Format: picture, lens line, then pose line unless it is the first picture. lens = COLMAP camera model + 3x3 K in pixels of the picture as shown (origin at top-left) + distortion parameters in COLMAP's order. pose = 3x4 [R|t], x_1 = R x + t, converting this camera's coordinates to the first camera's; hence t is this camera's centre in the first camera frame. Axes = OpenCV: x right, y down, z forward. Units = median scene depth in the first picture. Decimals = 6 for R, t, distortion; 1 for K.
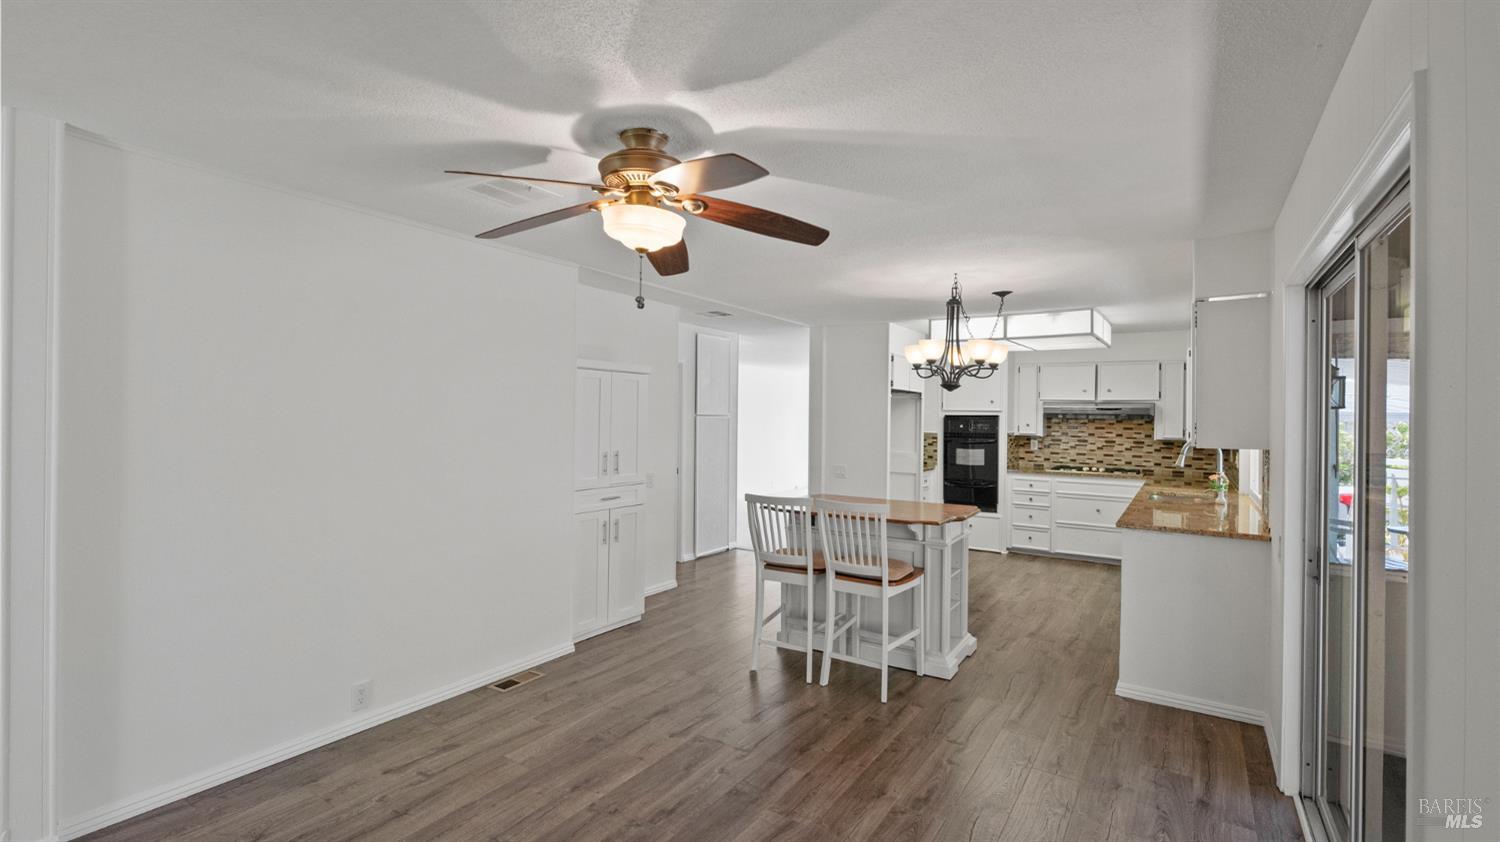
lens RADIAL K [[705.0, 0, 721.5], [0, 705.0, 415.9], [0, 0, 1]] dist [0.000488, -0.000101]
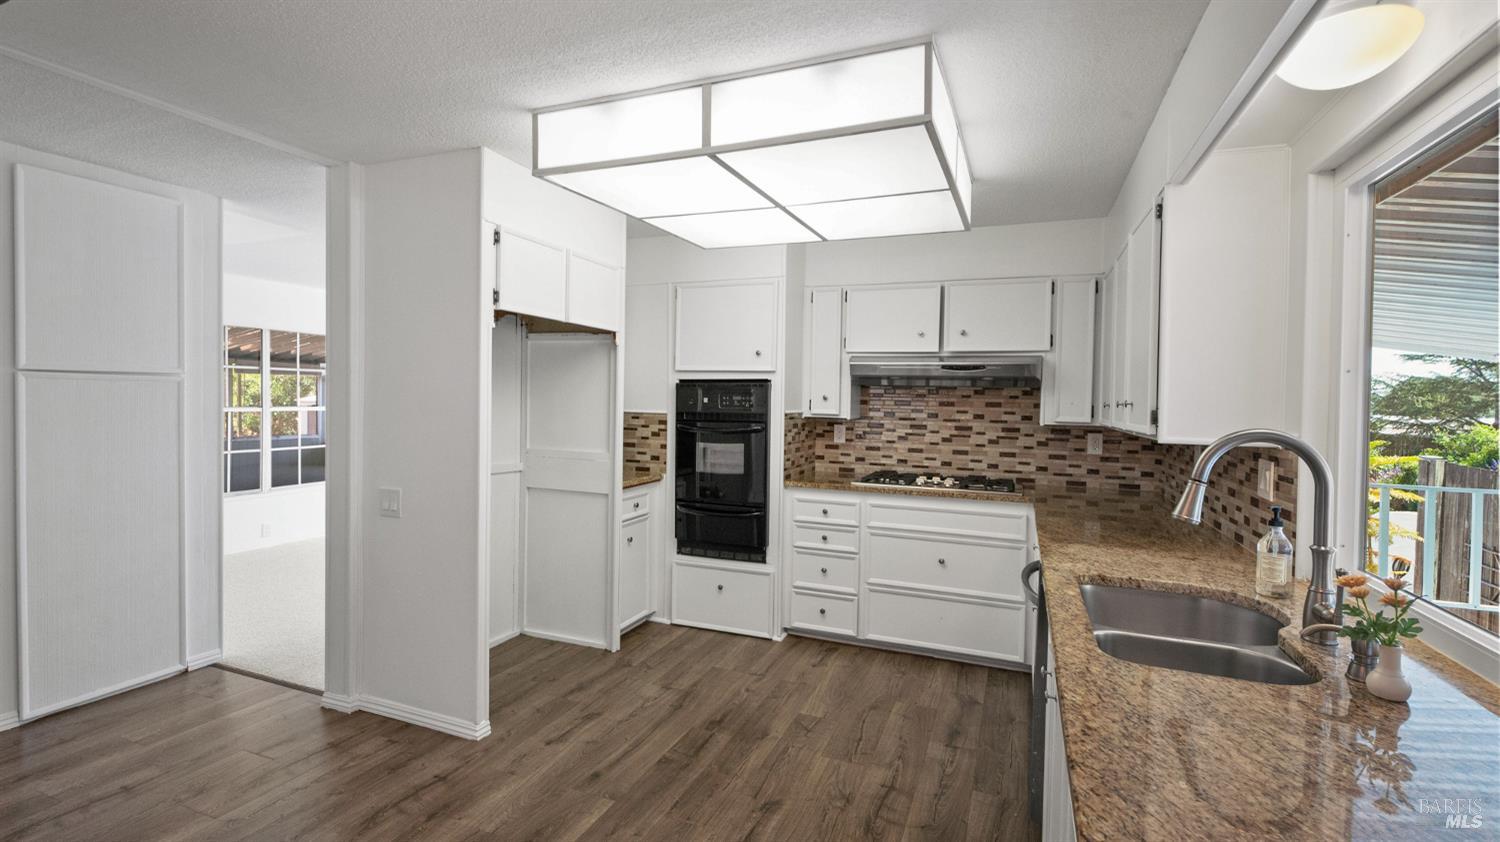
lens RADIAL K [[681.6, 0, 742.2], [0, 681.6, 416.9], [0, 0, 1]] dist [0.000665, -0.000246]
pose [[0.979825, -0.002263, 0.199846, 0.272822], [-0.003537, 0.999583, 0.028662, 0.012887], [-0.199827, -0.028791, 0.979408, 0.508793]]
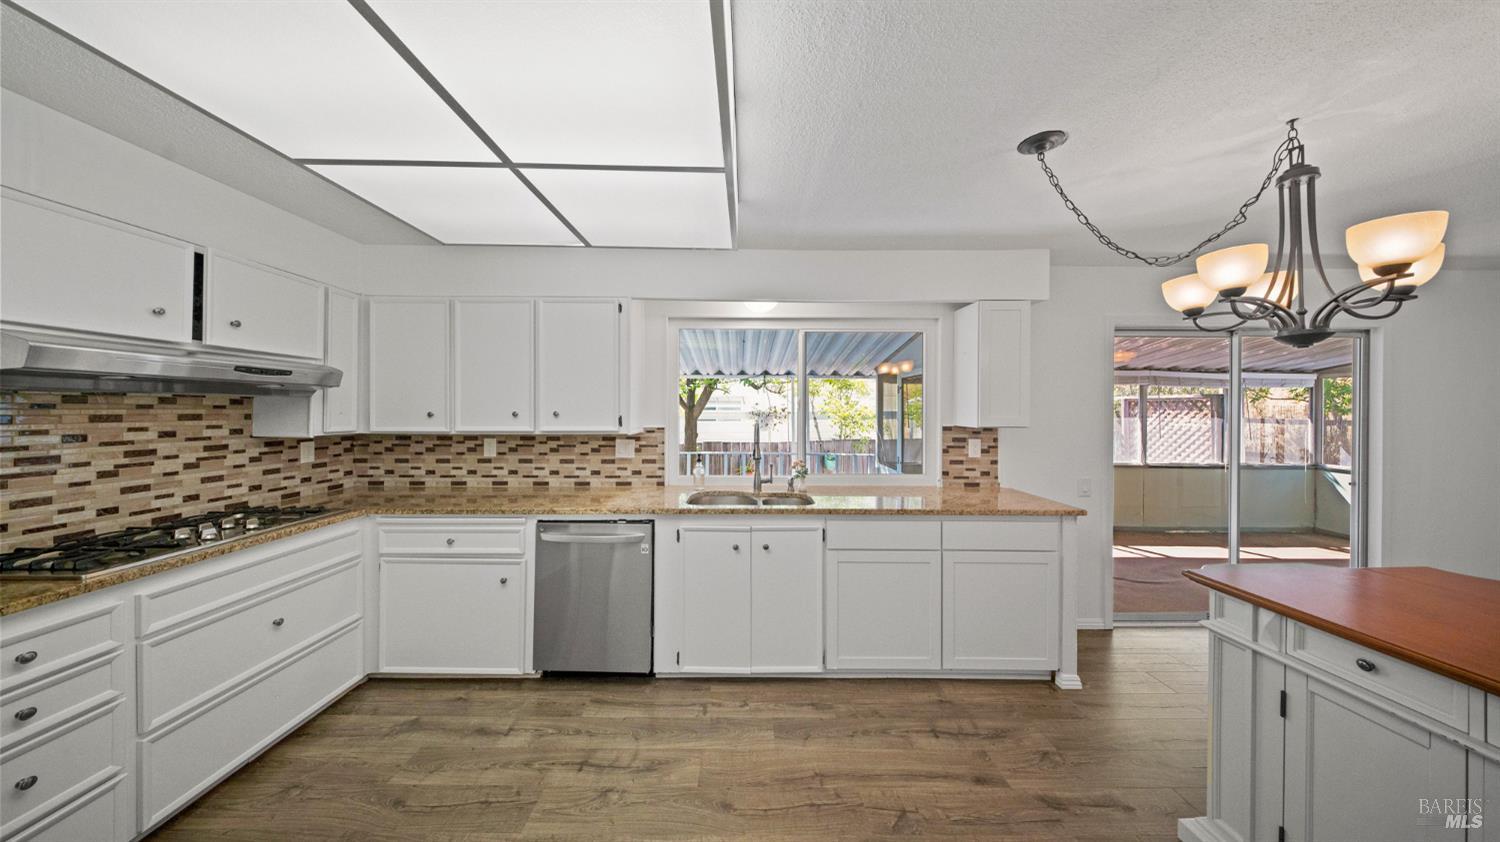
lens RADIAL K [[438.5, 0, 747.9], [0, 438.5, 411.9], [0, 0, 1]] dist [-0.000426, -0.000044]
pose [[-0.566831, -0.020291, 0.823584, 0.169538], [-0.010498, 0.999793, 0.017407, 0.006816], [-0.823767, 0.001221, -0.566927, 0.867098]]
